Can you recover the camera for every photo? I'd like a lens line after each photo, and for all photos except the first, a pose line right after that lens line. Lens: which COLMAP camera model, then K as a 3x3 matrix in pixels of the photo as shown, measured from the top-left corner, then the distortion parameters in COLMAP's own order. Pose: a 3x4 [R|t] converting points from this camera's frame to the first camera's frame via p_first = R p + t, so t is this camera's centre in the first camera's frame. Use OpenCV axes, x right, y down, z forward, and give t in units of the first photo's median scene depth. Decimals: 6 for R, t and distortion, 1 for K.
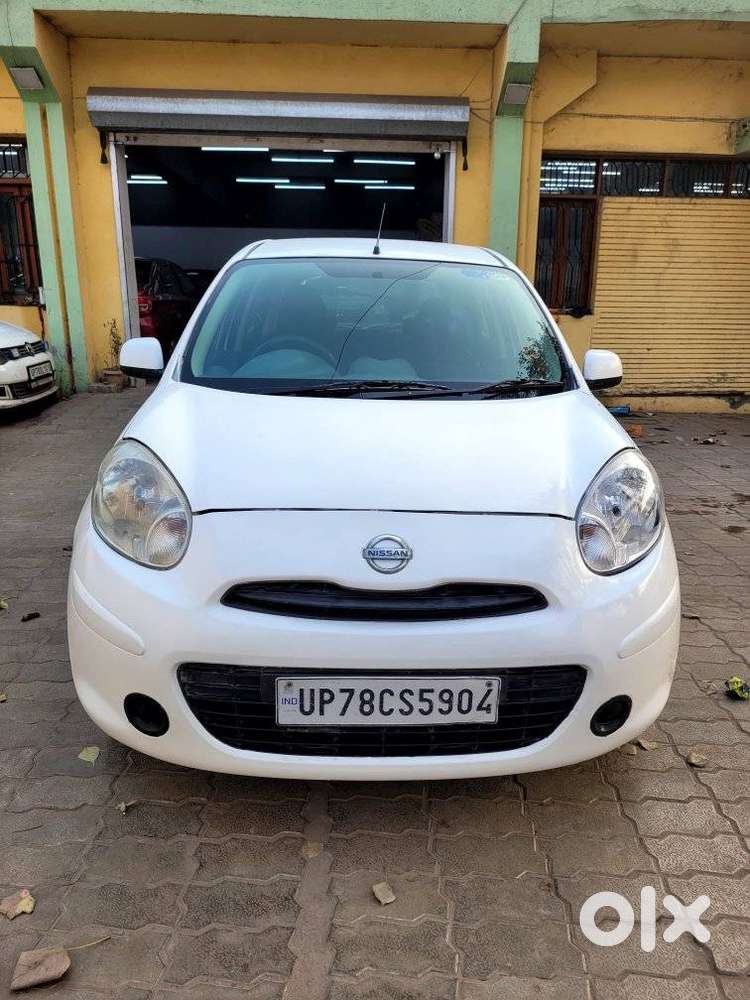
lens RADIAL K [[764.9, 0, 379.3], [0, 764.9, 518.7], [0, 0, 1]] dist [0.047463, -0.046912]
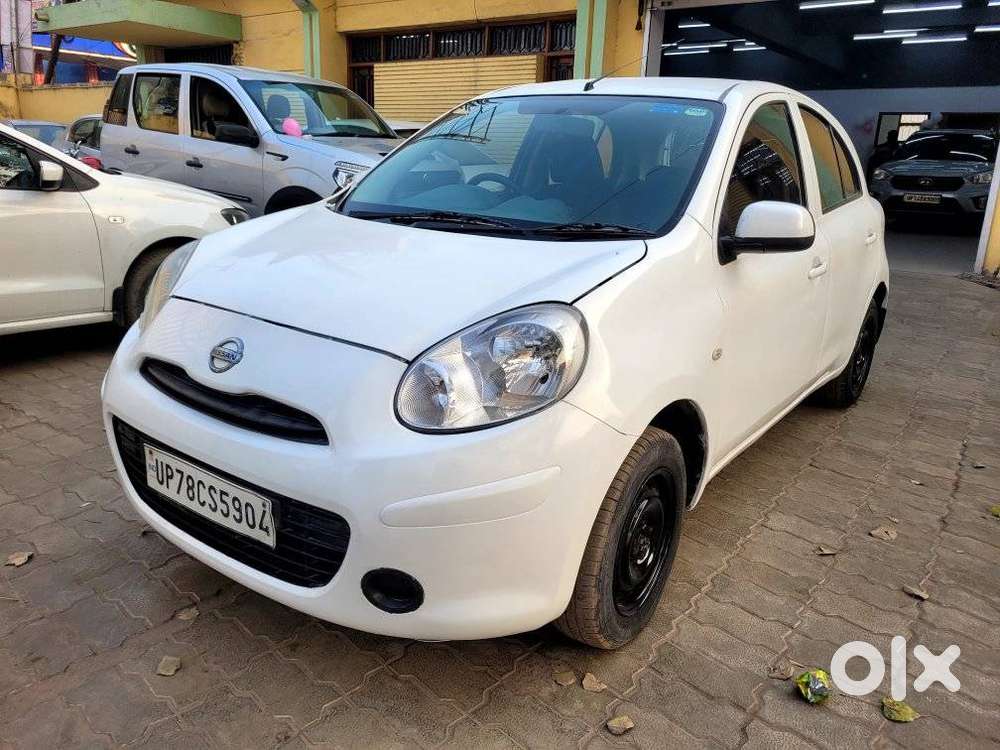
lens RADIAL K [[764.4, 0, 517.4], [0, 764.4, 362.0], [0, 0, 1]] dist [0.049189, -0.049217]
pose [[0.782240, 0.177894, -0.597038, 0.943003], [-0.197726, 0.979707, 0.032853, -0.057254], [0.590767, 0.092352, 0.801540, 0.389975]]
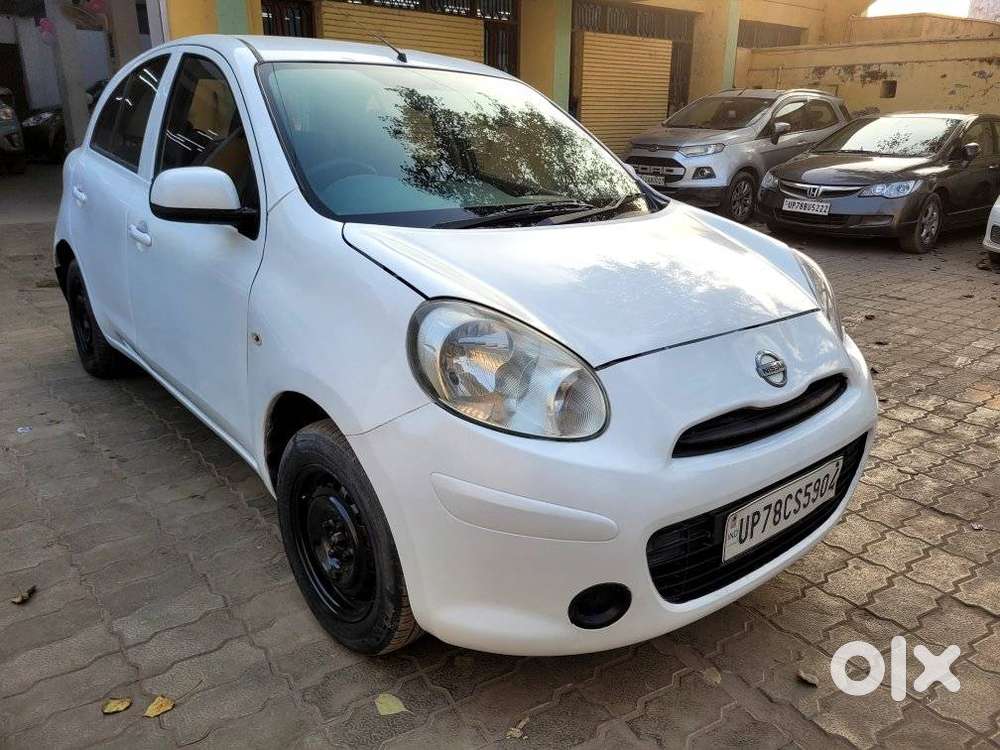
lens RADIAL K [[764.4, 0, 517.4], [0, 764.4, 362.0], [0, 0, 1]] dist [0.049189, -0.049217]
pose [[0.787770, -0.190336, 0.585825, -0.860880], [0.163009, 0.981573, 0.099714, -0.121473], [-0.594009, 0.016943, 0.804280, 0.364839]]
